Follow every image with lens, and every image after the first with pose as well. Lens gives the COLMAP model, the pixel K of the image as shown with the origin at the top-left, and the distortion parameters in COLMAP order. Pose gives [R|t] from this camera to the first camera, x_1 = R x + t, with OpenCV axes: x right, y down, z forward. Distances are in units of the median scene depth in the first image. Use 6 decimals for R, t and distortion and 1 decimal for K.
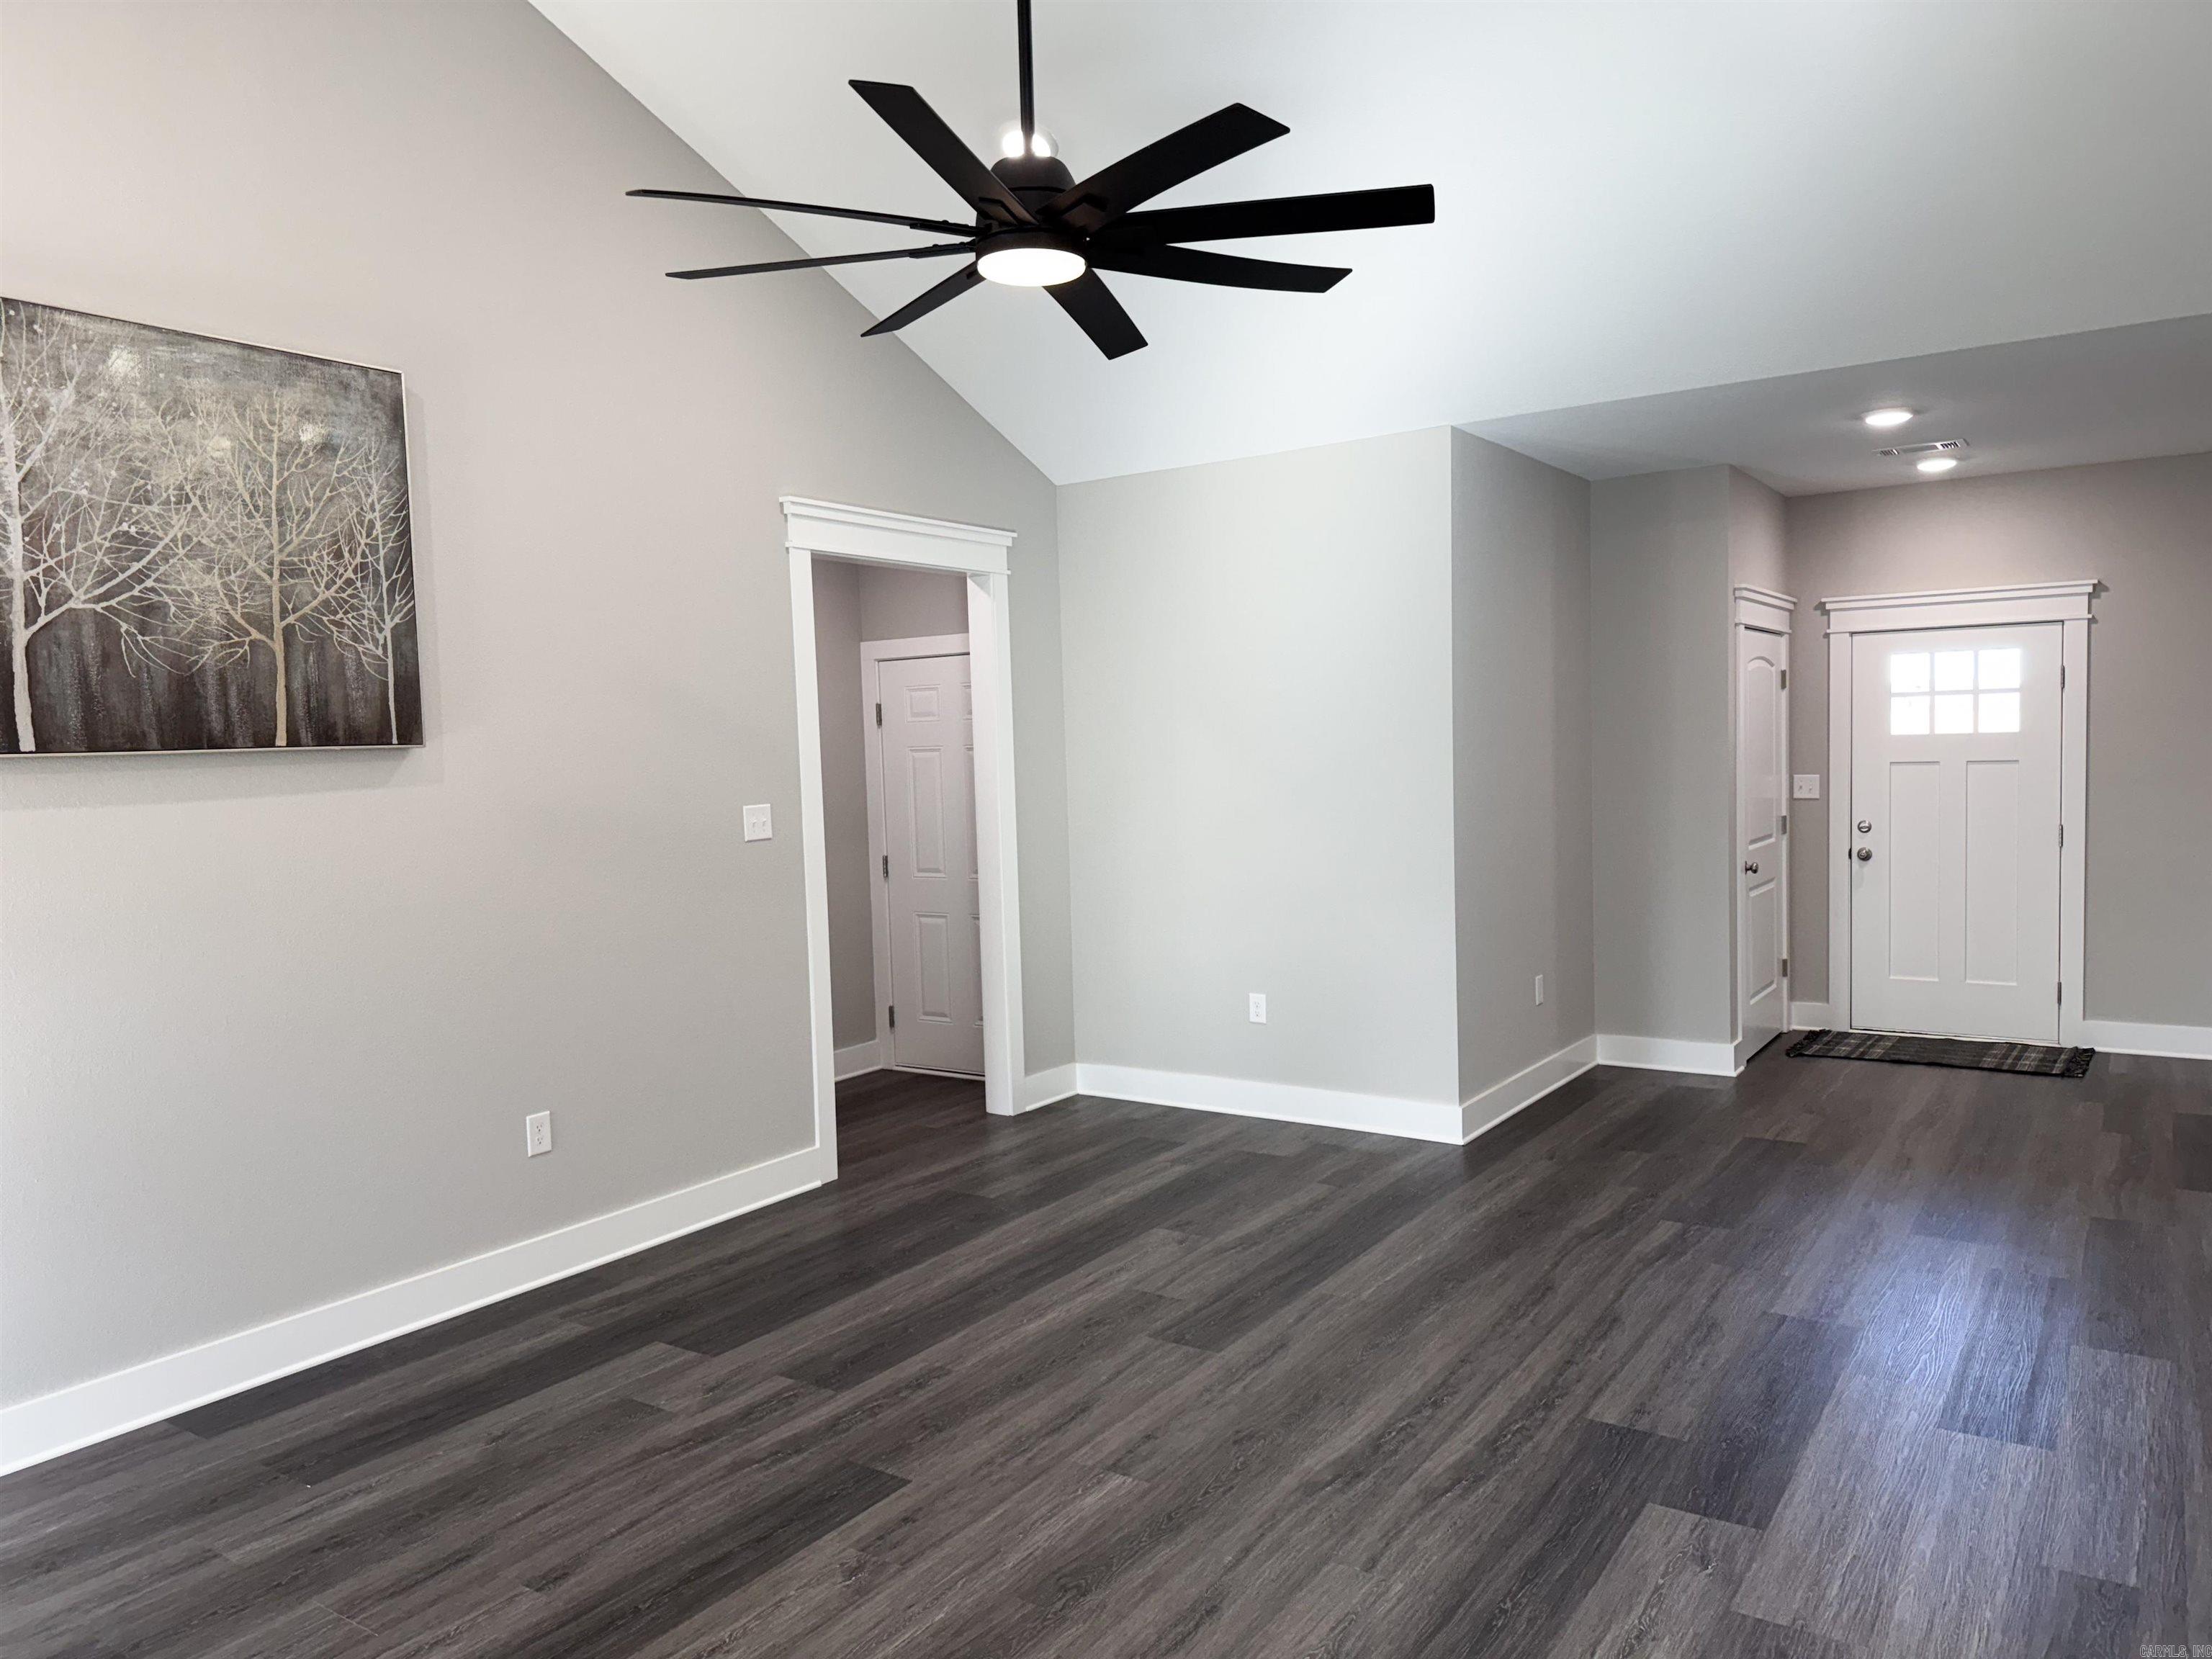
lens RADIAL K [[1558.7, 0, 1088.0], [0, 1558.7, 823.6], [0, 0, 1]] dist [0.065326, -0.091645]
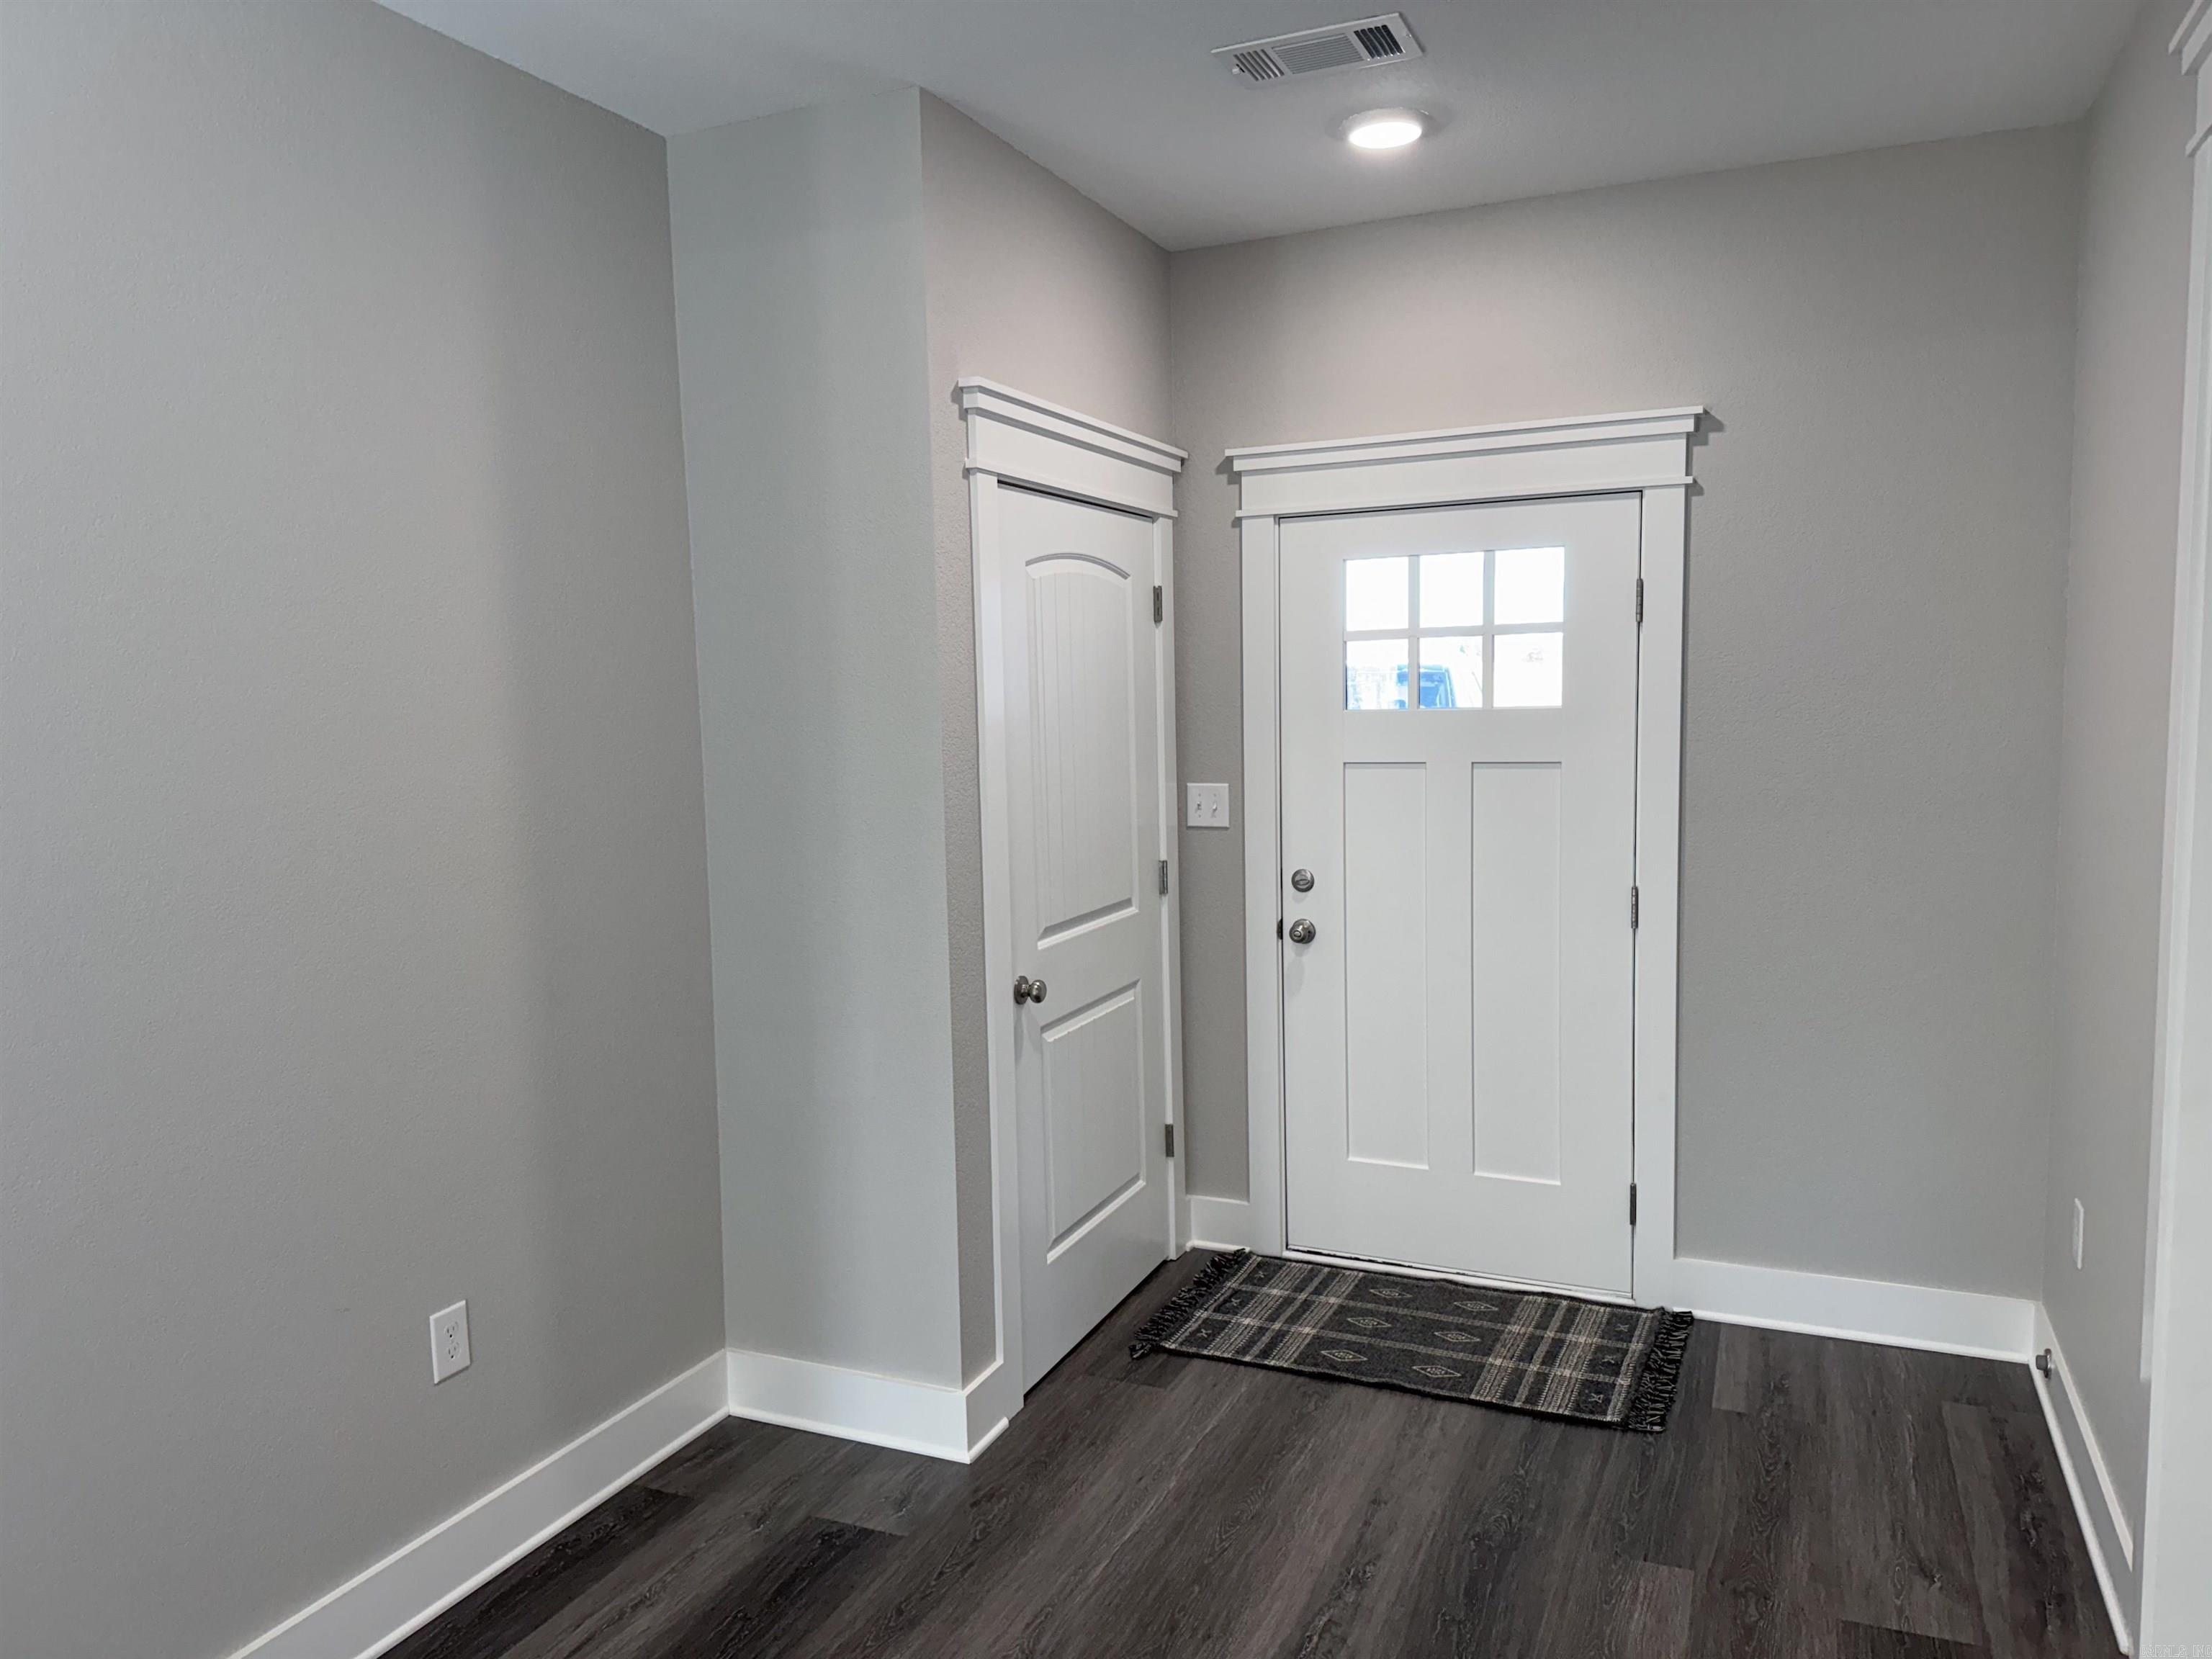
lens RADIAL K [[1558.7, 0, 1062.7], [0, 1558.7, 815.7], [0, 0, 1]] dist [0.065326, -0.091645]
pose [[0.986266, -0.010198, 0.164852, 0.335116], [0.005856, 0.999624, 0.026802, -0.036085], [-0.165064, -0.025469, 0.985954, 0.505021]]
